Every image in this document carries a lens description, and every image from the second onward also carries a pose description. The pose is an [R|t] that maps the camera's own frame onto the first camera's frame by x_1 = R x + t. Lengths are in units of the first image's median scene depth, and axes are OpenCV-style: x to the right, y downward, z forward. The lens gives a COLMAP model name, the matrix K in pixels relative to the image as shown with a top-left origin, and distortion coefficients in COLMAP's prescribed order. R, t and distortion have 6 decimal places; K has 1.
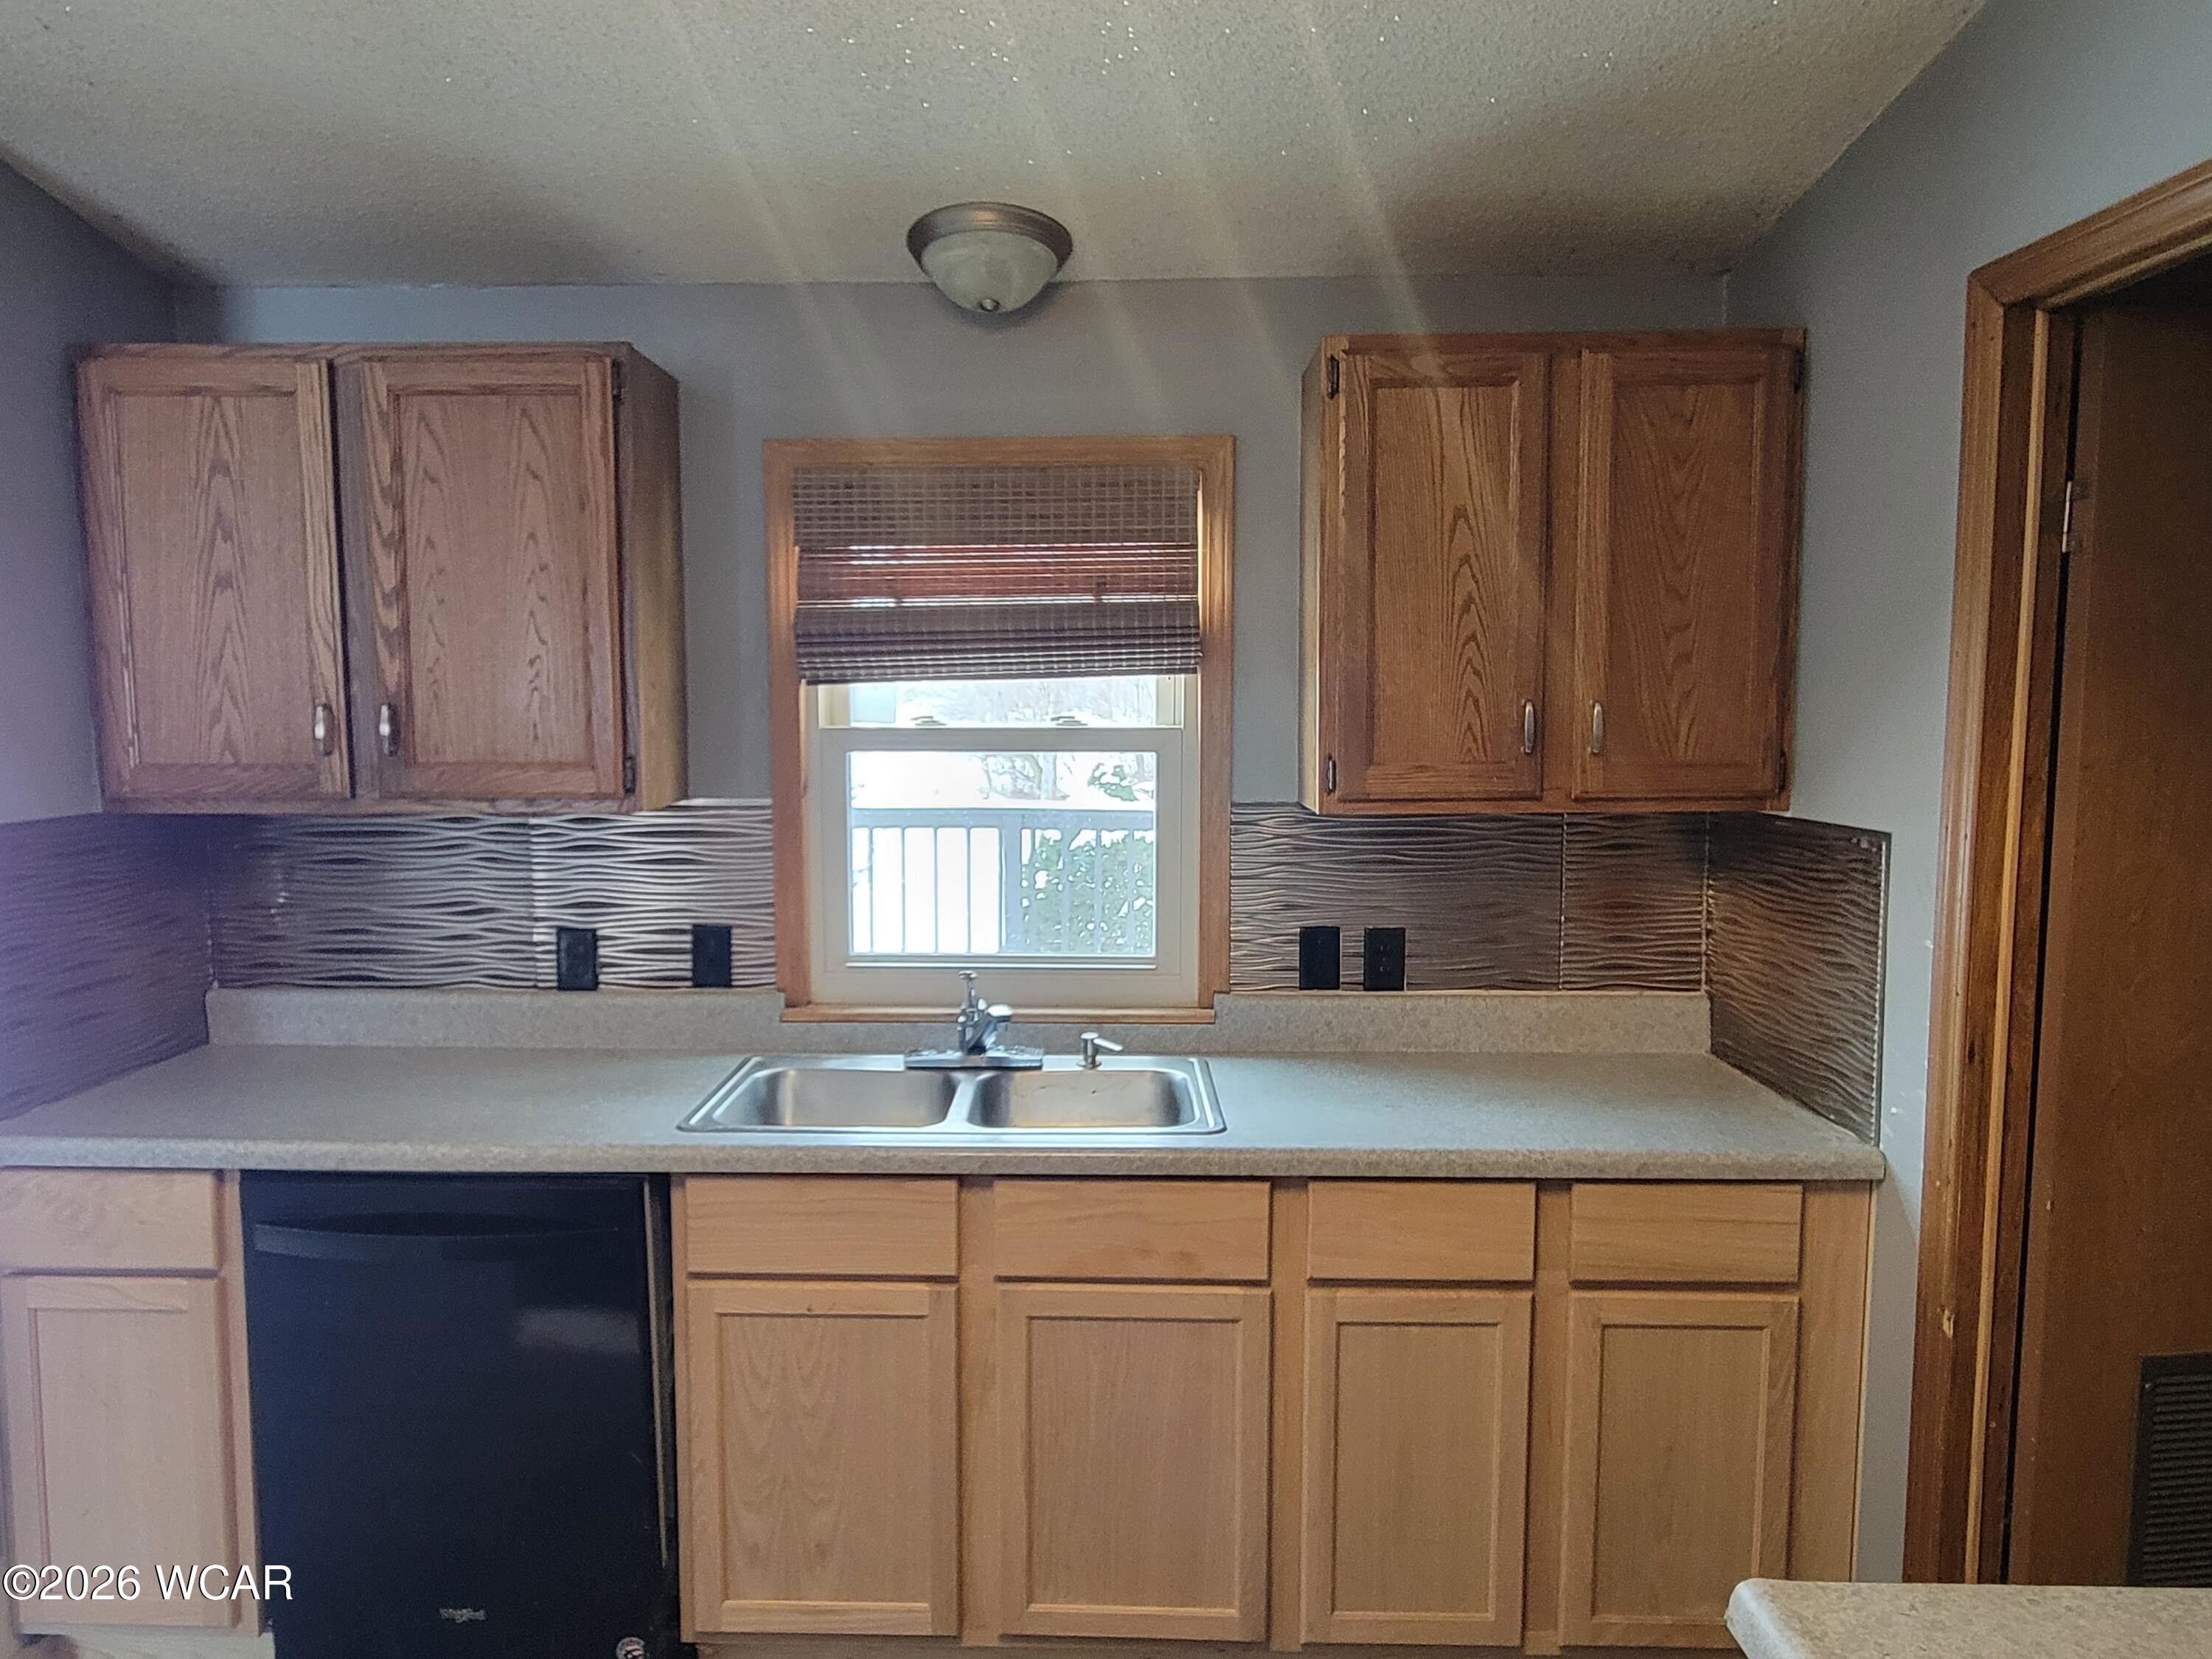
lens RADIAL K [[1488.9, 0, 1098.1], [0, 1488.9, 825.9], [0, 0, 1]] dist [-0.002770, 0.000470]
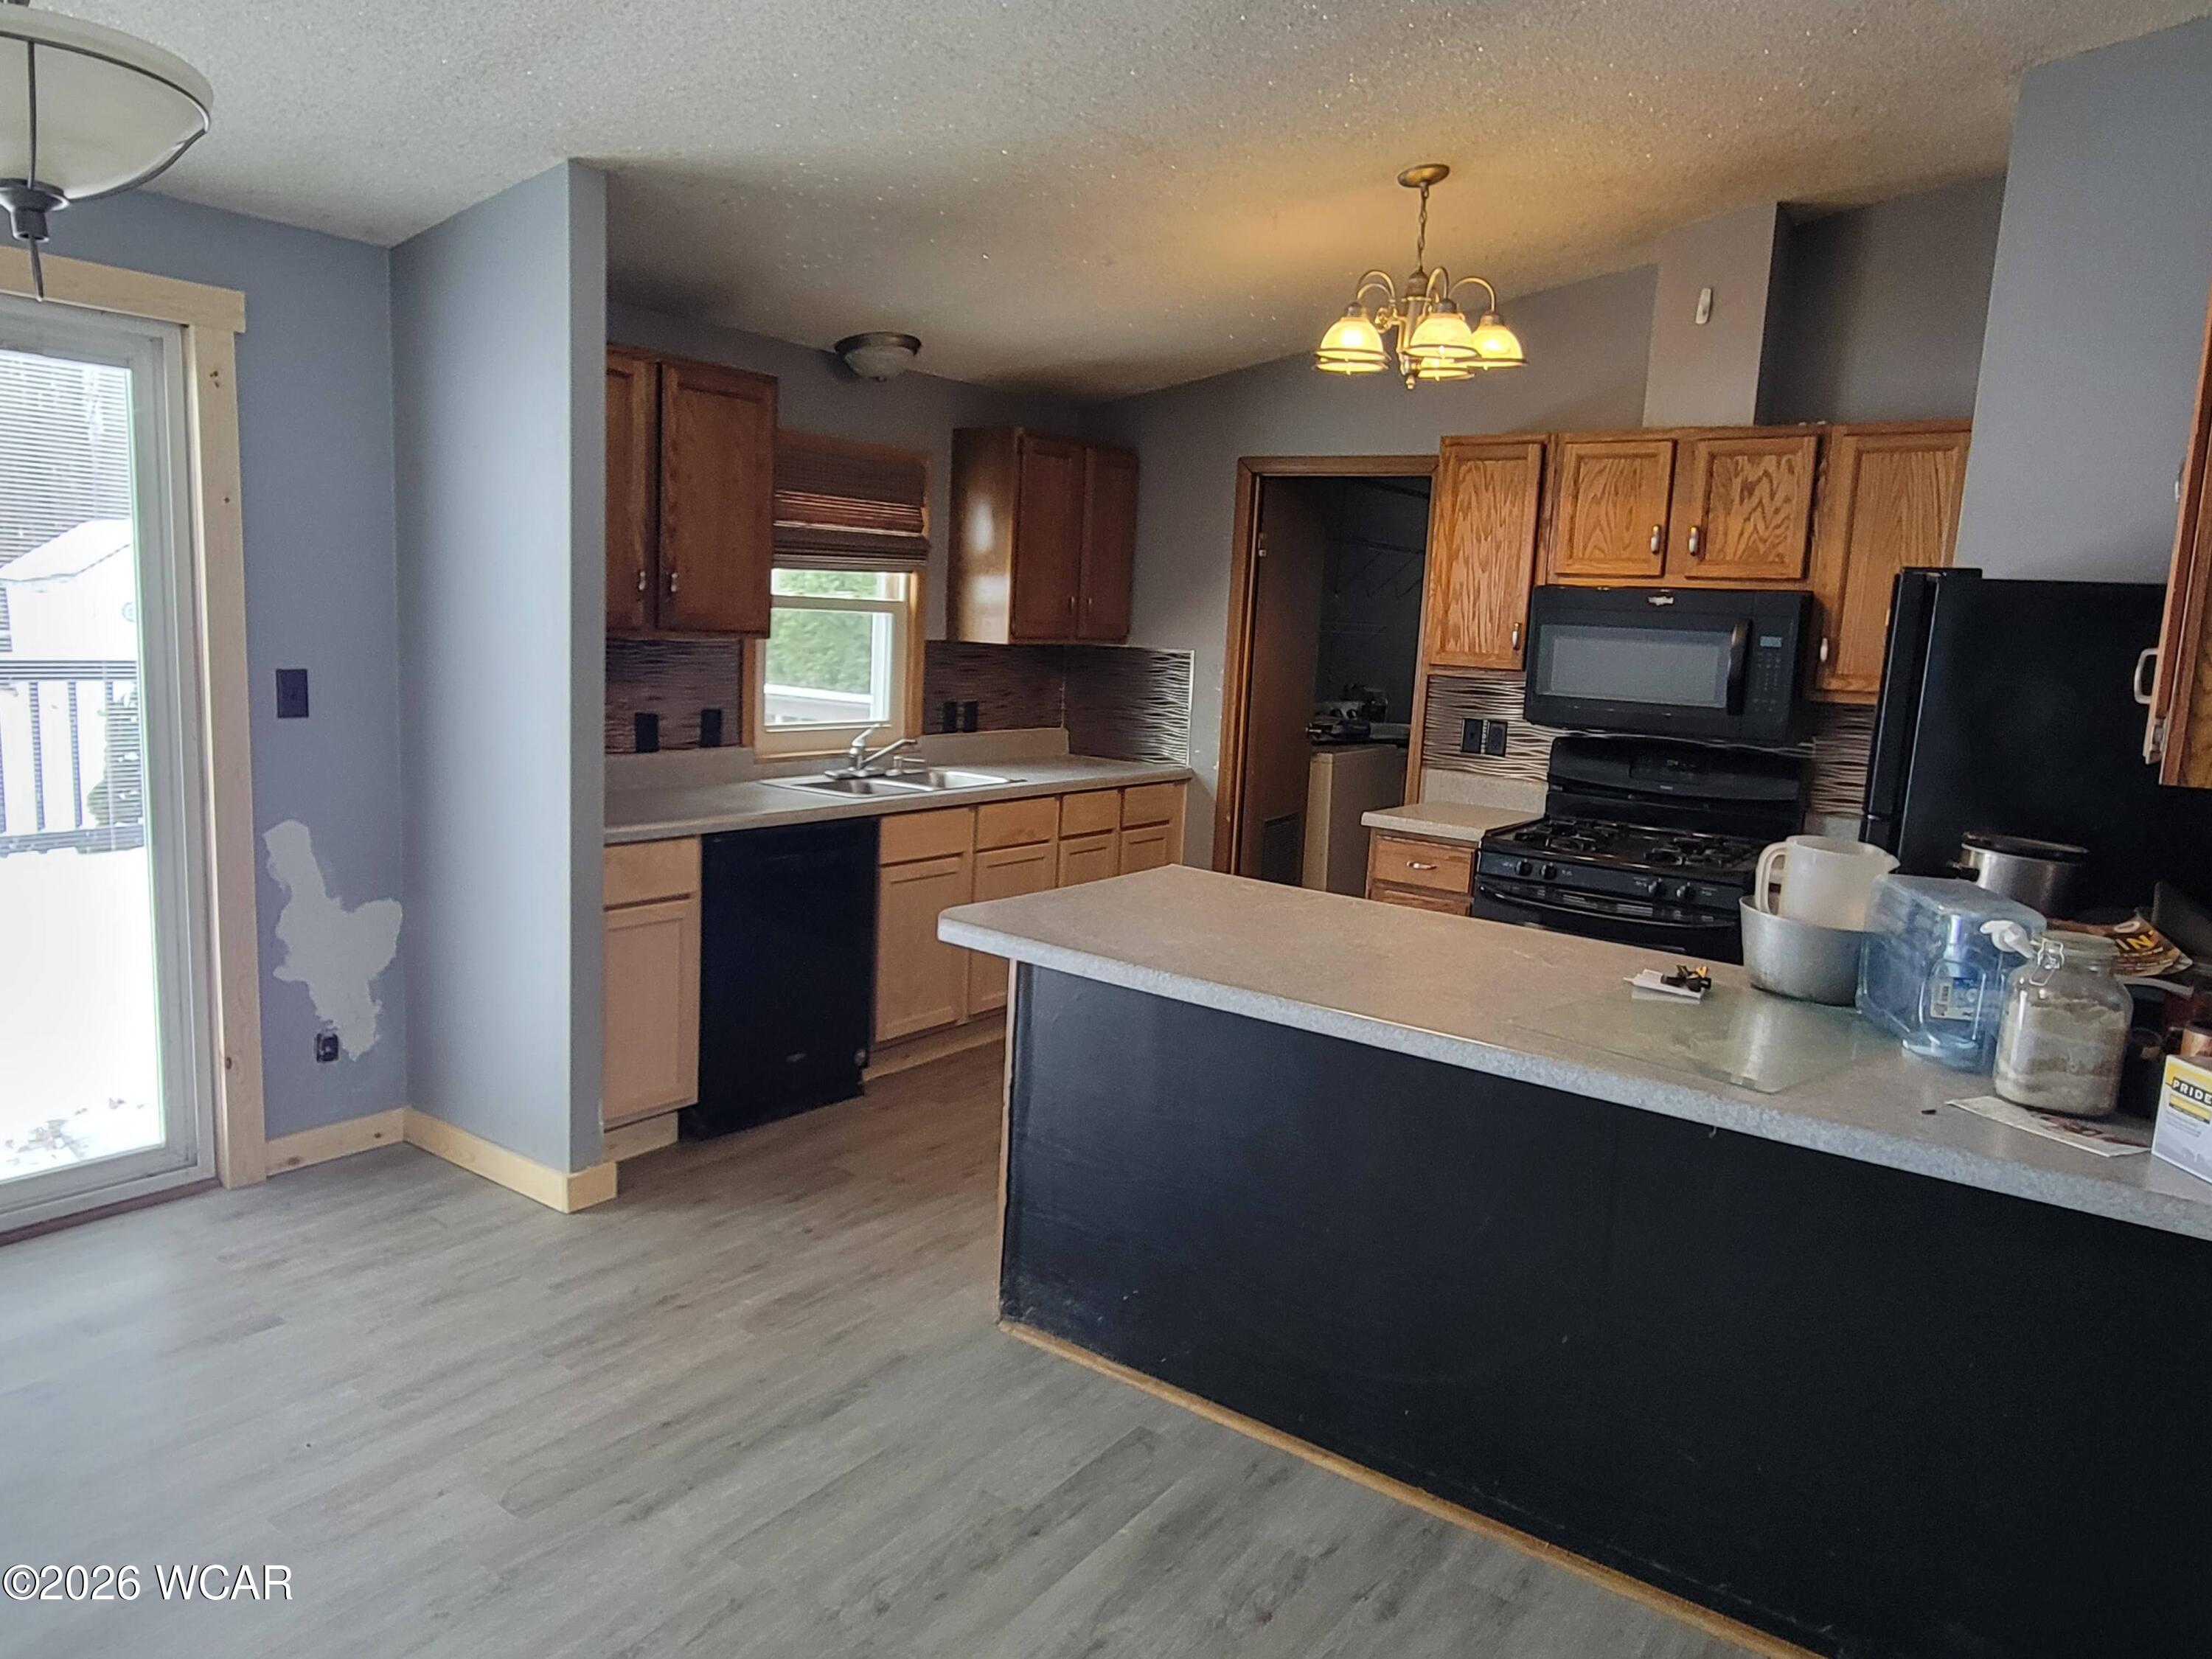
lens RADIAL K [[1488.9, 0, 1095.5], [0, 1488.9, 827.9], [0, 0, 1]] dist [-0.002770, 0.000470]
pose [[0.564433, -0.089978, 0.820561, -1.459923], [0.017965, 0.995145, 0.096764, 0.046782], [-0.825284, -0.039876, 0.563309, -0.323049]]
